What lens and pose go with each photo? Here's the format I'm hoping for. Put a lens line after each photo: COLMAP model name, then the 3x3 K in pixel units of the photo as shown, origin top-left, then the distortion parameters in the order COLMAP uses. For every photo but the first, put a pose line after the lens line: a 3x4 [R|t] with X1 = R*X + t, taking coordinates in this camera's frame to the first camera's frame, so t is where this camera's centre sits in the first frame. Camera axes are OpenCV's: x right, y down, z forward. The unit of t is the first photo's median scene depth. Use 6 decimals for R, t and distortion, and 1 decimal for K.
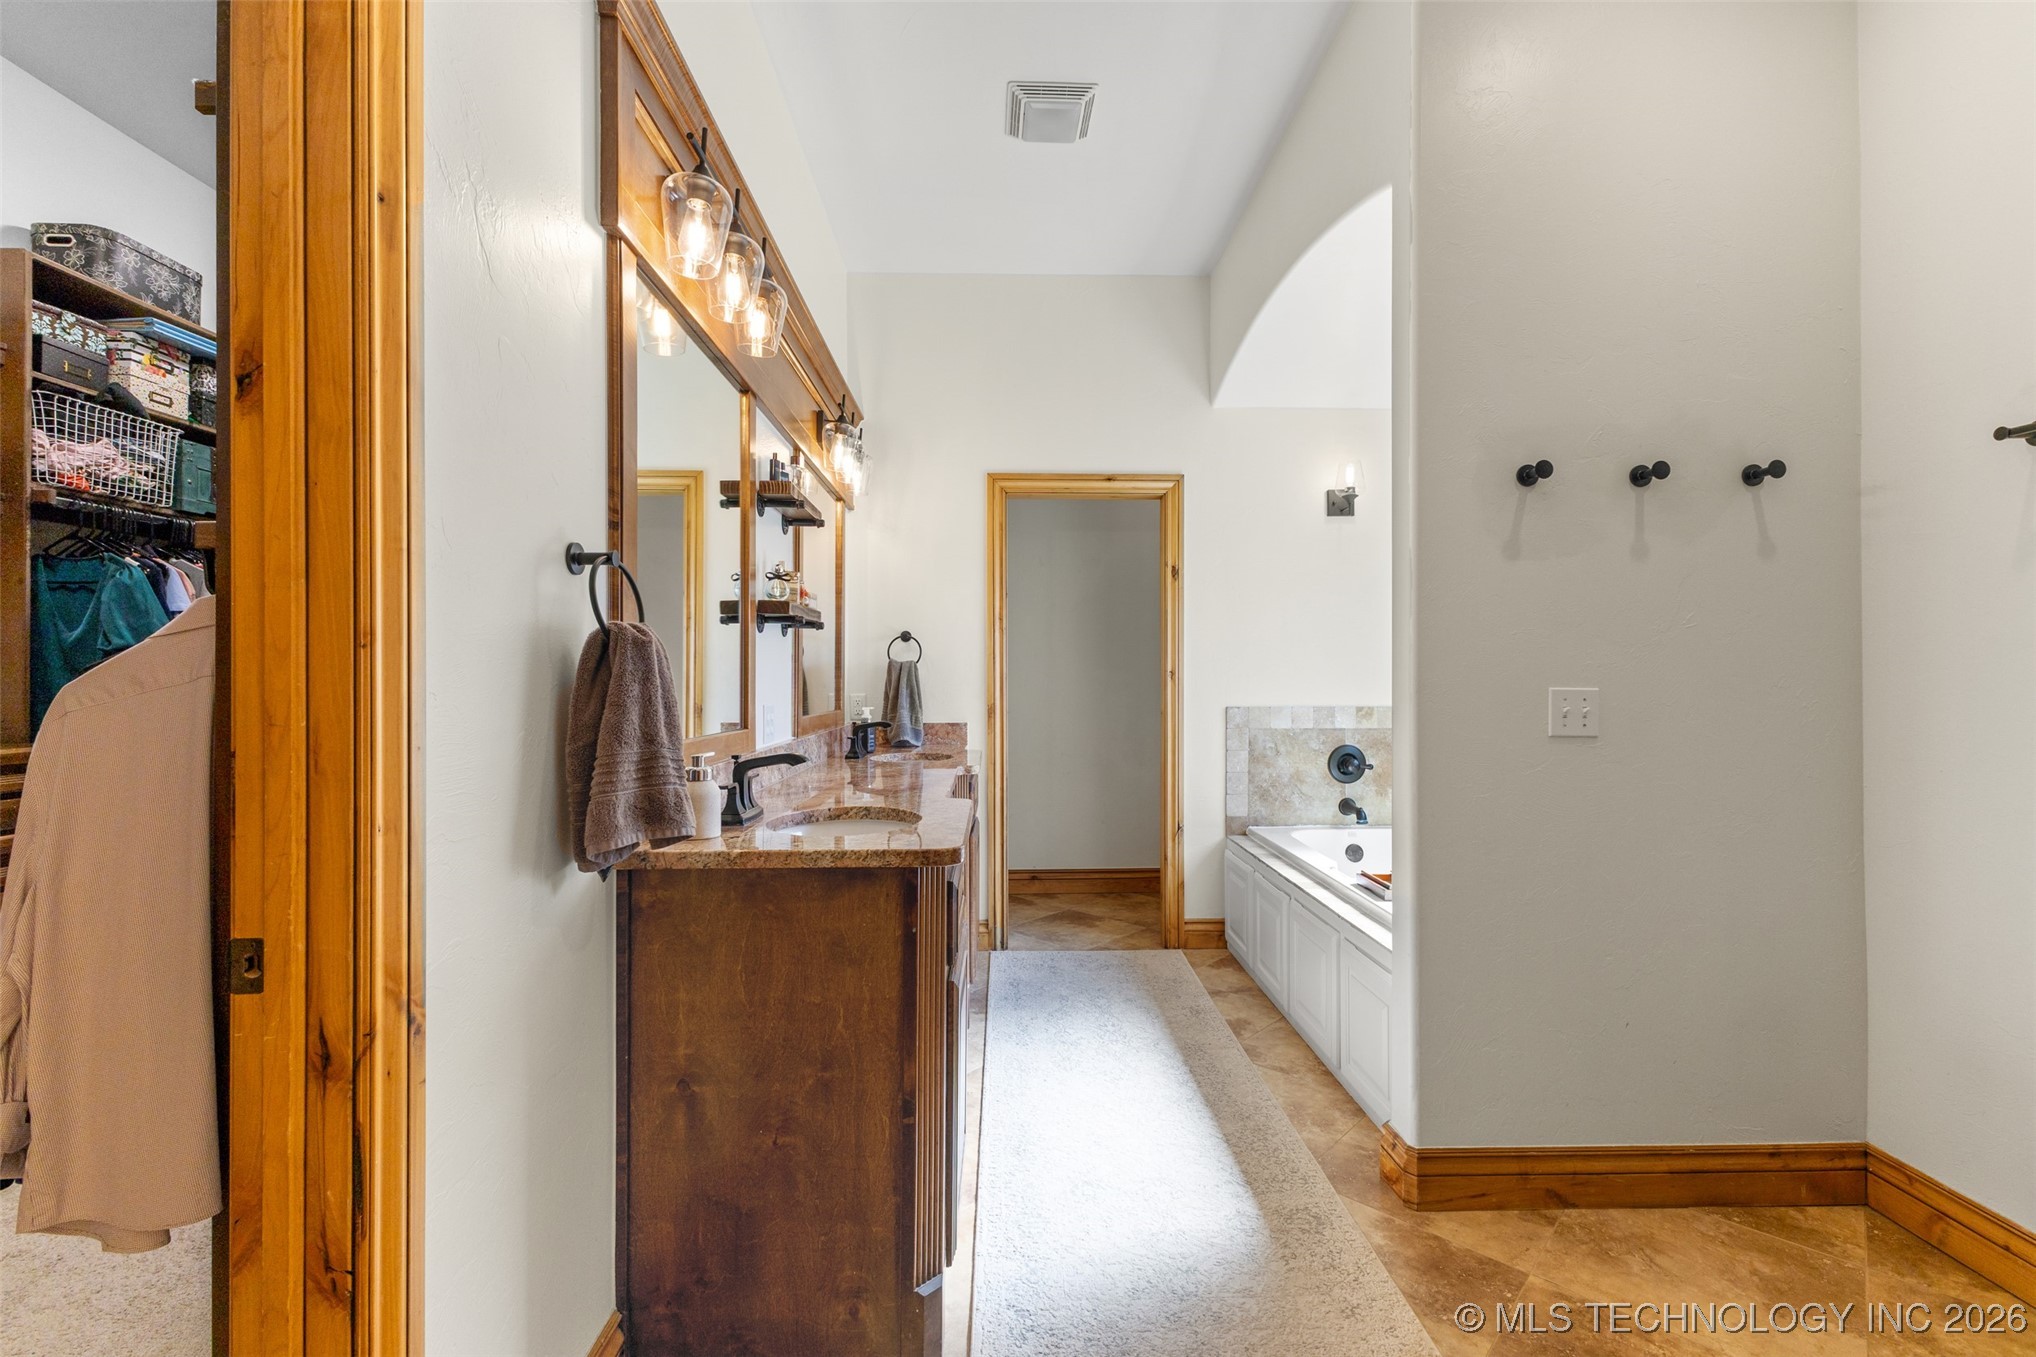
lens RADIAL K [[888.5, 0, 1021.1], [0, 888.5, 673.4], [0, 0, 1]] dist [0.021459, -0.006345]
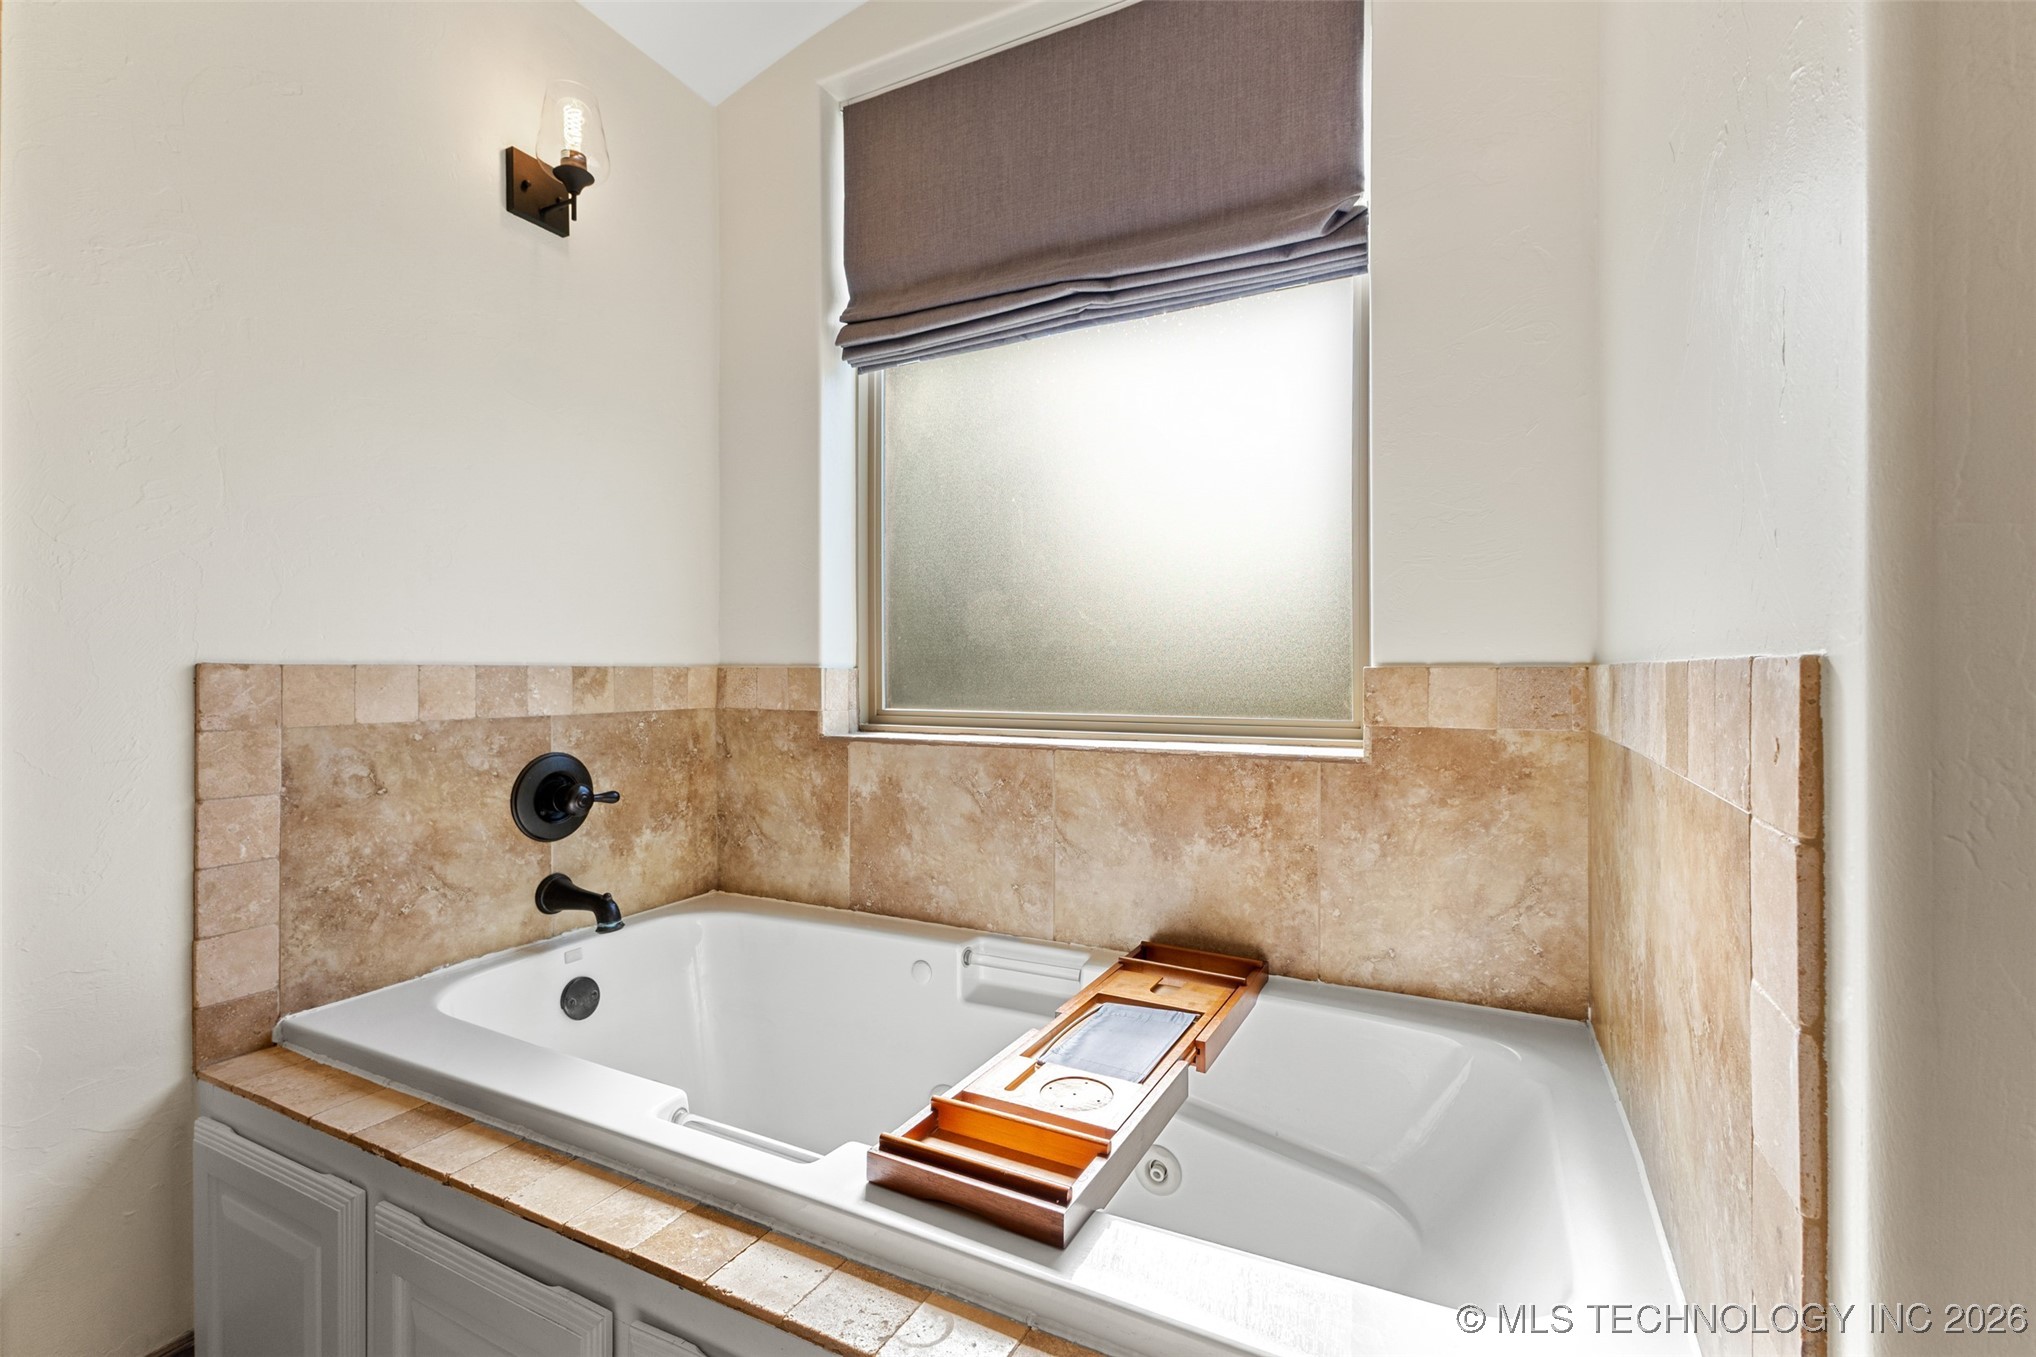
lens RADIAL K [[888.5, 0, 1027.5], [0, 888.5, 672.9], [0, 0, 1]] dist [0.021459, -0.006345]
pose [[0.484144, -0.000159, 0.874988, 0.093457], [-0.000478, 1.000000, 0.000446, 0.040641], [-0.874988, -0.000634, 0.484144, 0.585445]]
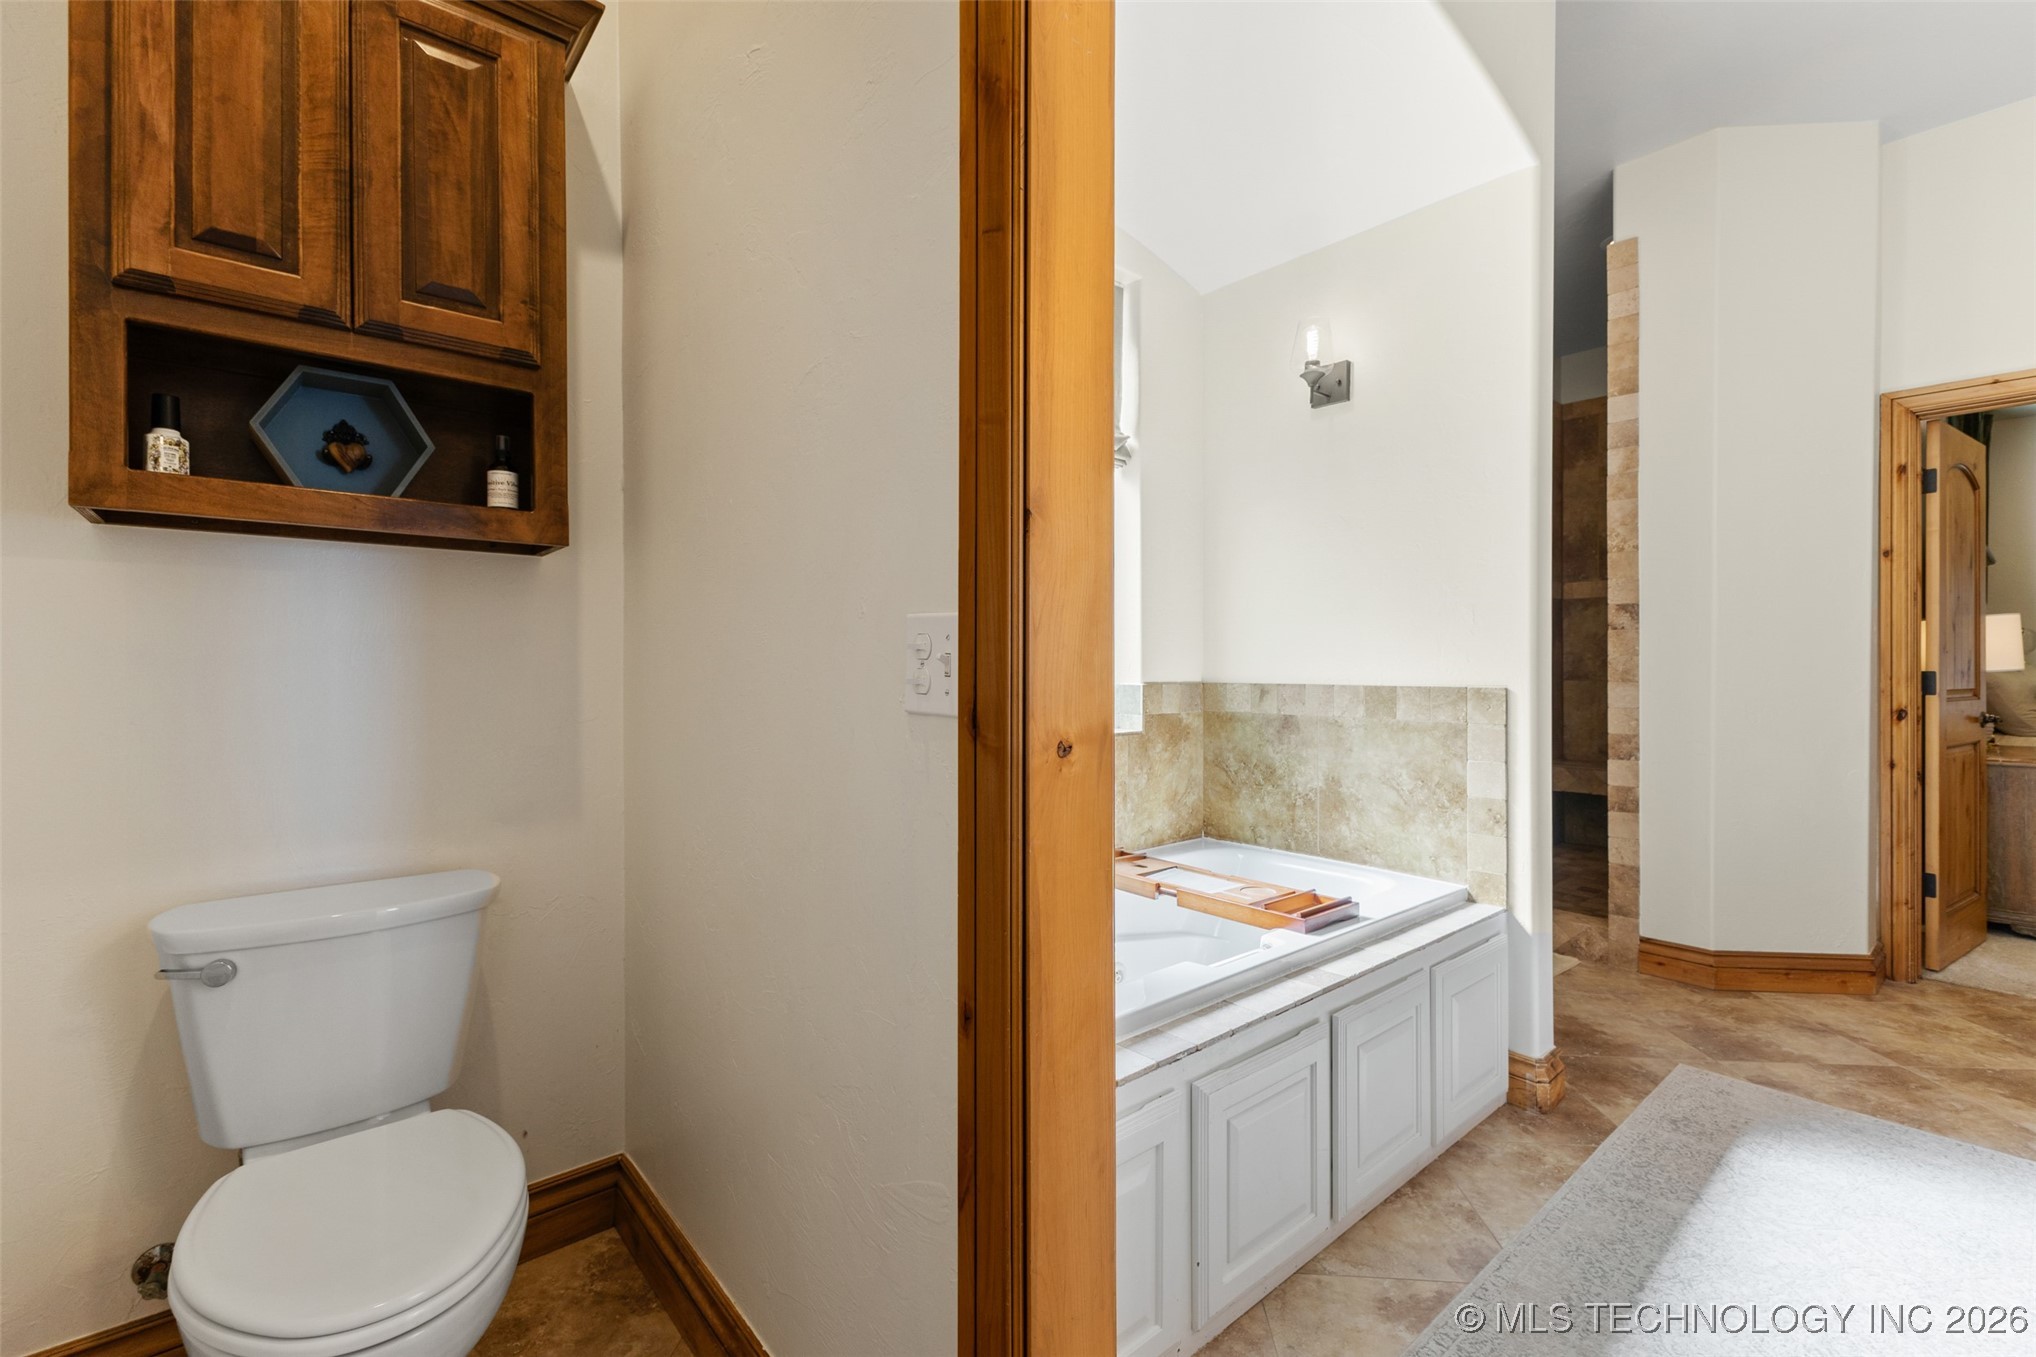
lens RADIAL K [[888.5, 0, 1017.4], [0, 888.5, 672.3], [0, 0, 1]] dist [0.021459, -0.006345]
pose [[-0.635529, -0.004621, 0.772063, -0.004438], [-0.002080, 0.999989, 0.004273, 0.025604], [-0.772074, 0.001110, -0.635532, 1.177847]]
